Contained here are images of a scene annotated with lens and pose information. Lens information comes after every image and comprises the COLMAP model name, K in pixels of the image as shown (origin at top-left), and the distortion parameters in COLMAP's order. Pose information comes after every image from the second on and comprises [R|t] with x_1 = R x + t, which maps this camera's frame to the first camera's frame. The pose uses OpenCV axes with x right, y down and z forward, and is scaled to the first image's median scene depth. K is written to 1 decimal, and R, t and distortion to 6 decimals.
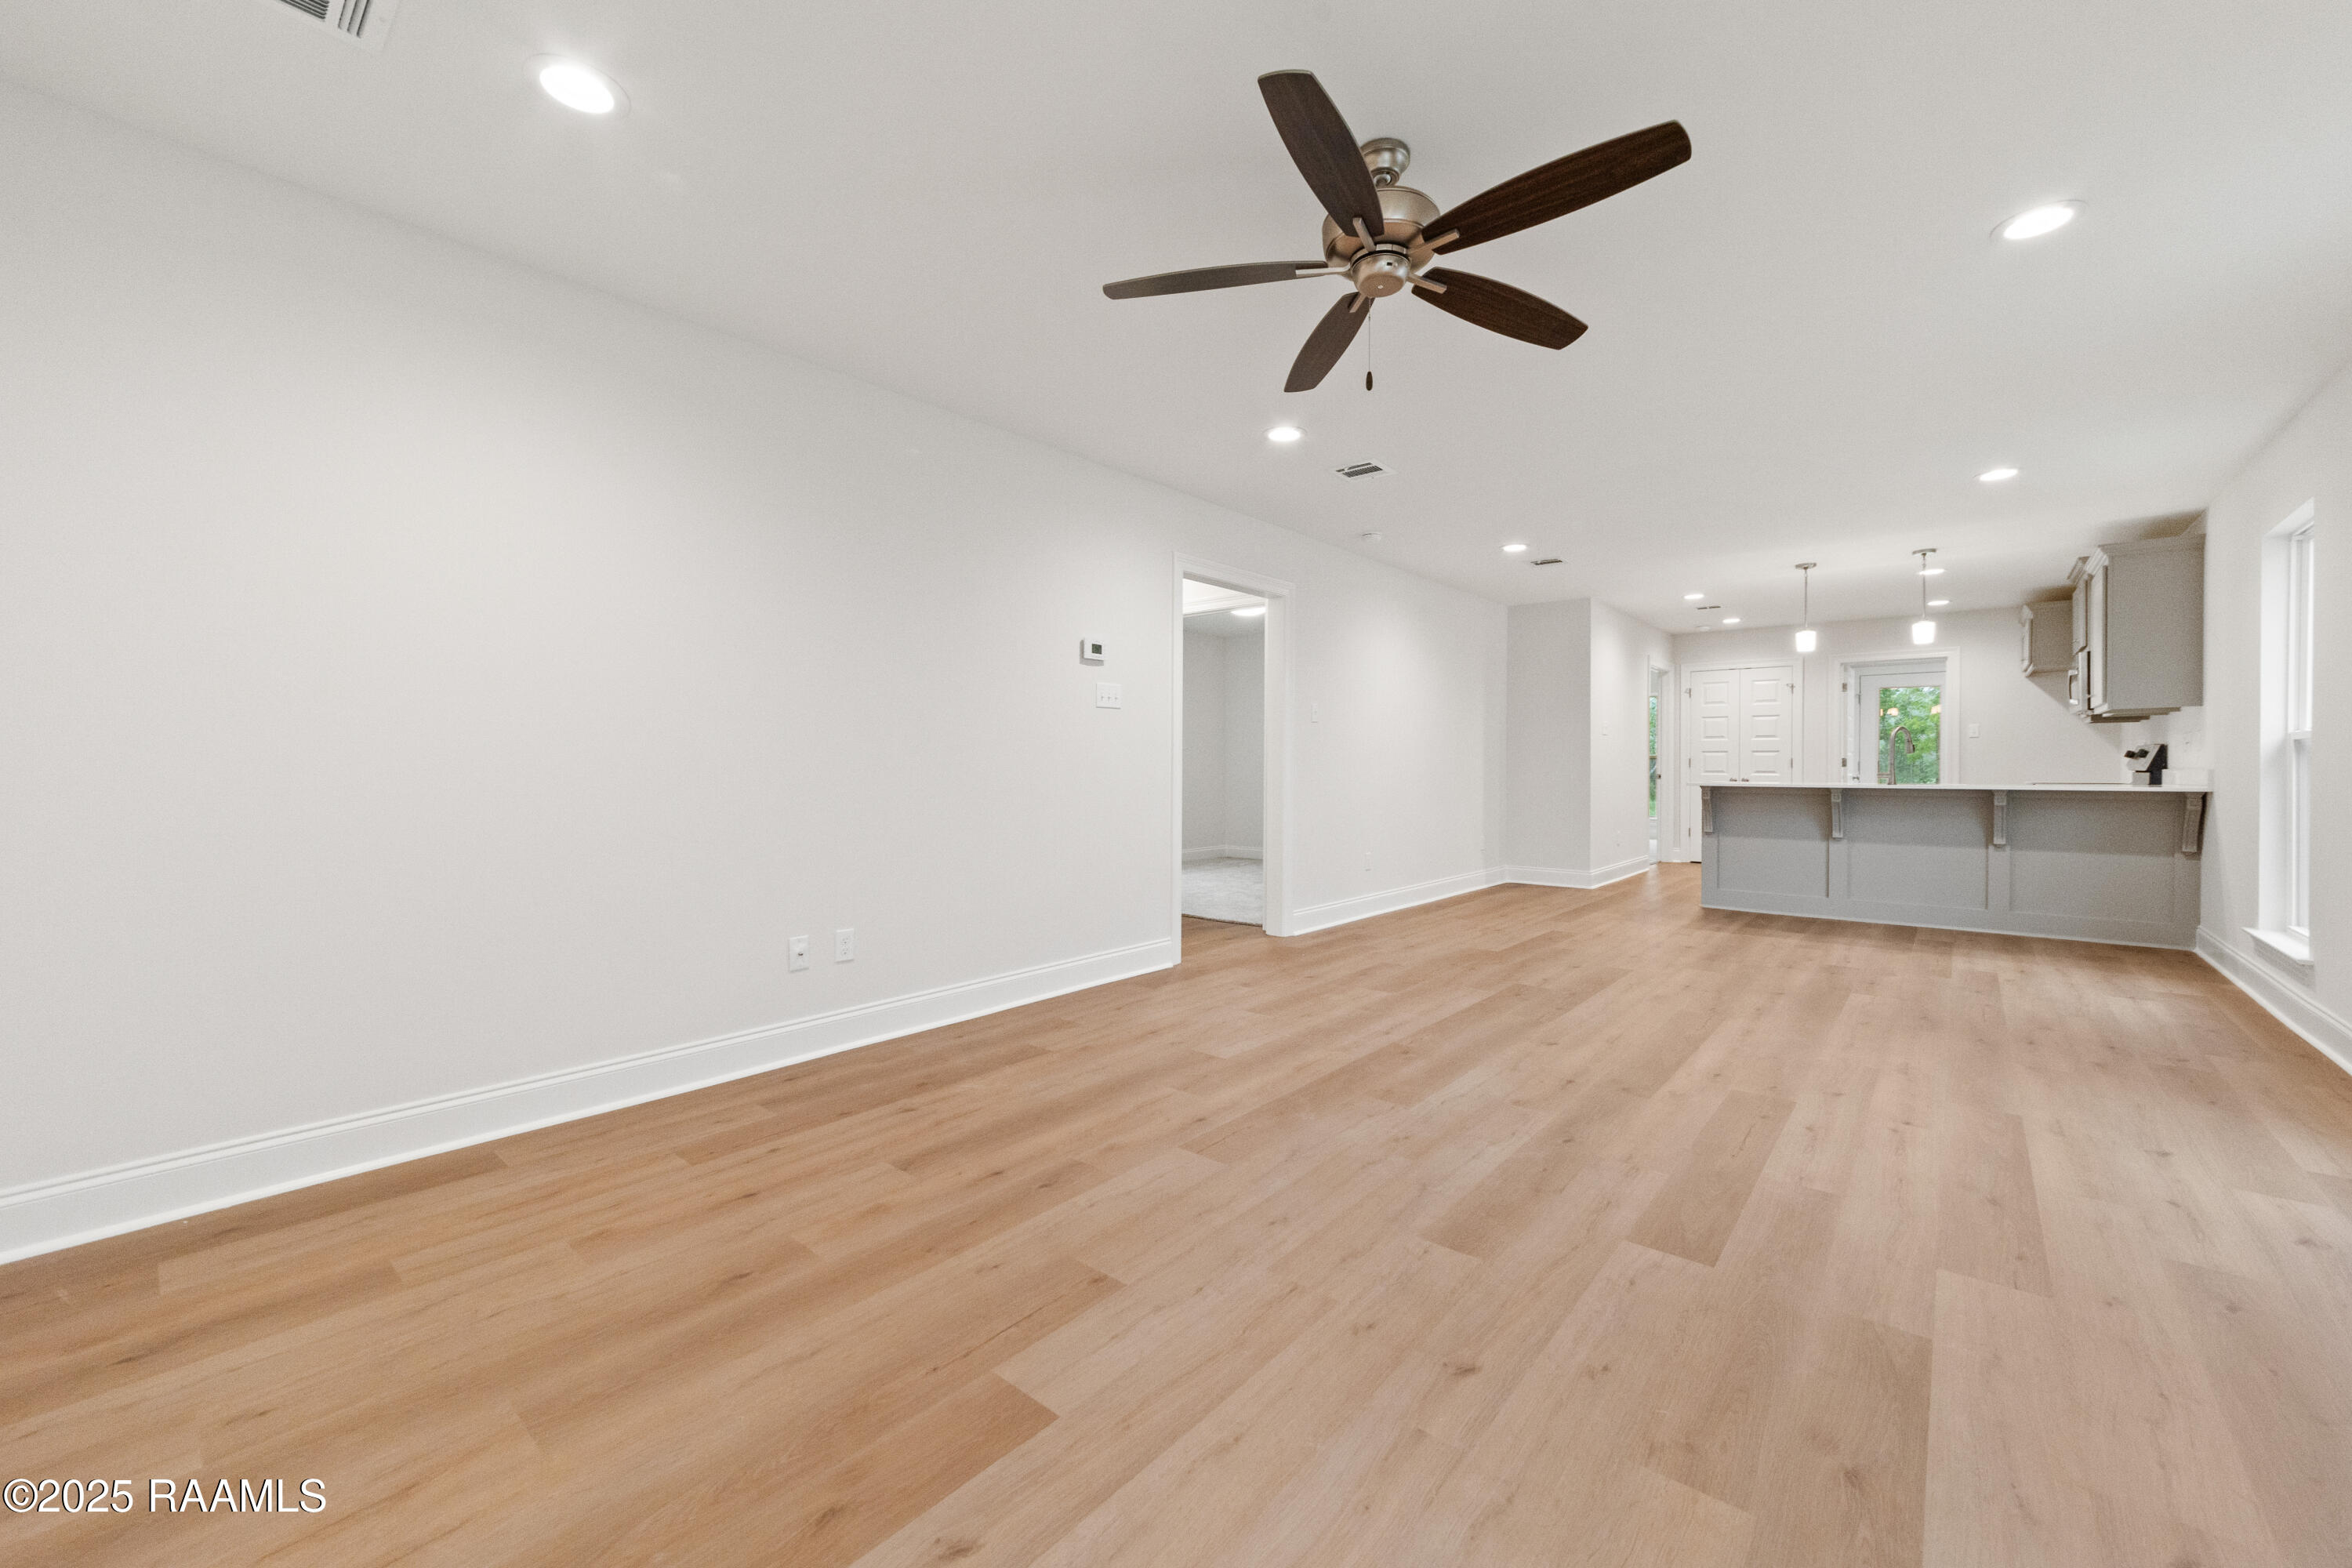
lens RADIAL K [[919.7, 0, 1181.5], [0, 919.7, 781.0], [0, 0, 1]] dist [-0.000504, -0.000171]
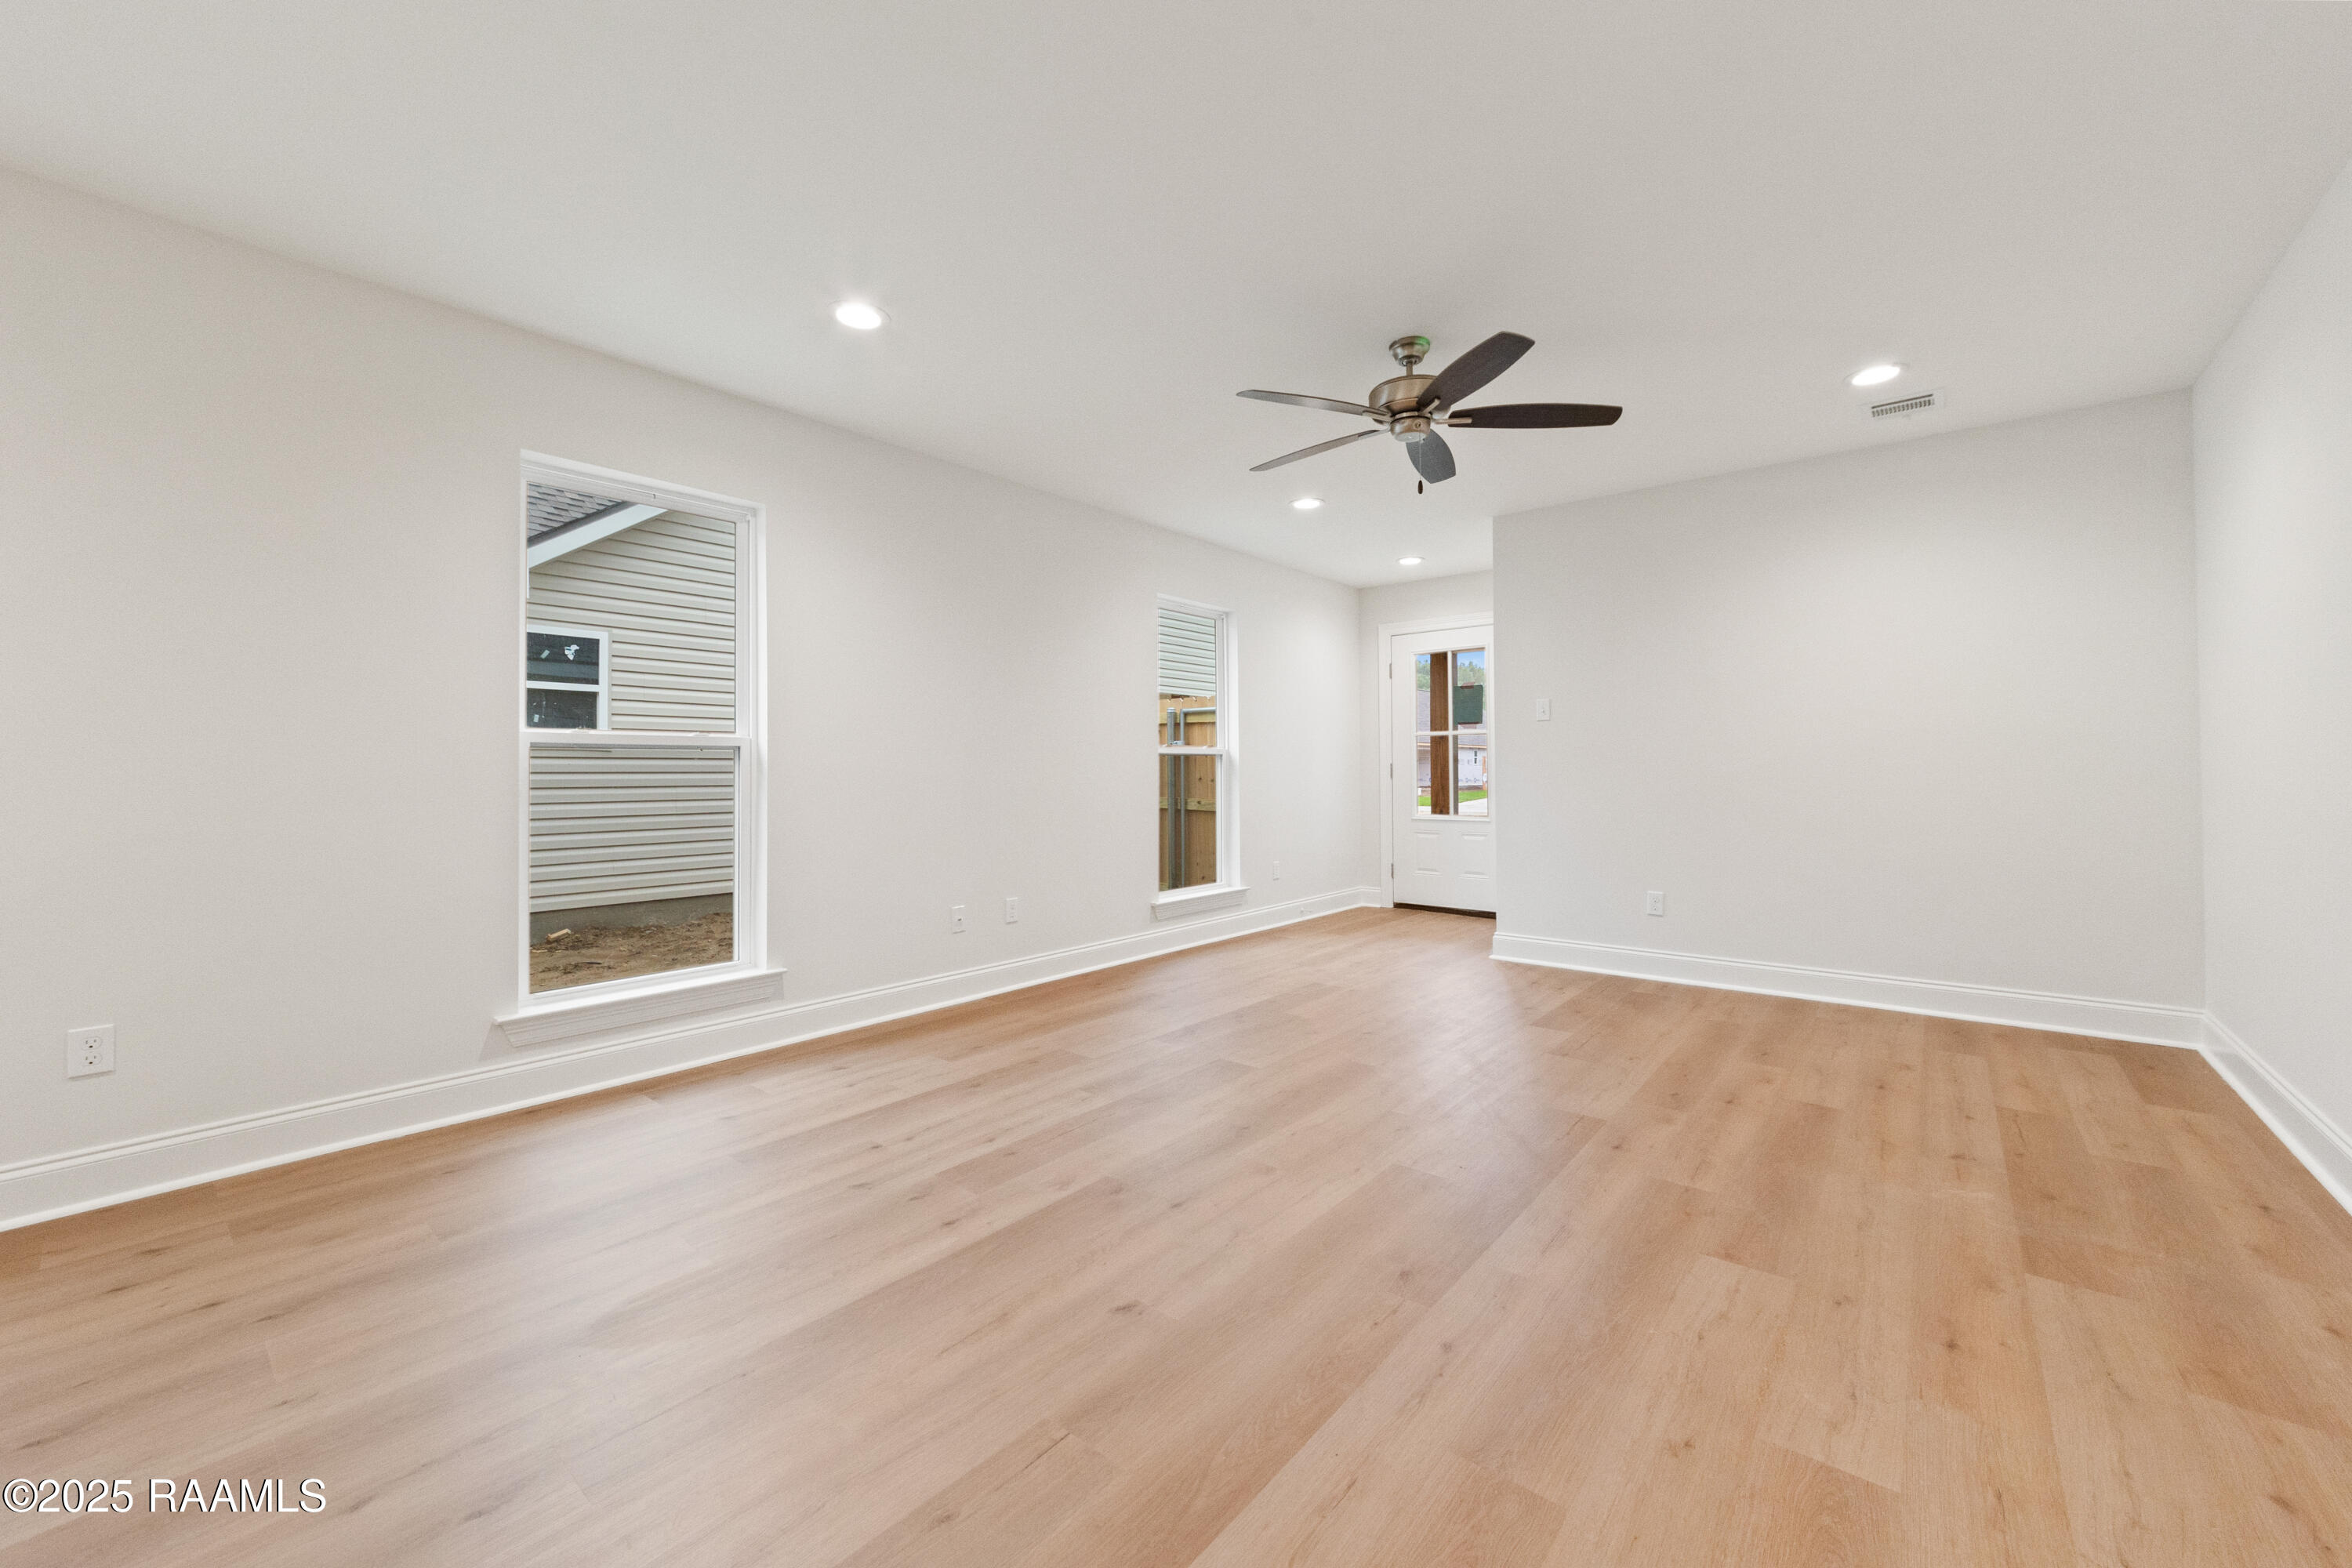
lens RADIAL K [[912.7, 0, 1176.0], [0, 912.7, 784.0], [0, 0, 1]] dist [0.000669, 0.000099]
pose [[-0.999876, 0.003123, -0.015406, 0.443258], [0.002679, 0.999582, 0.028790, -0.027910], [0.015489, 0.028745, -0.999467, 1.750685]]
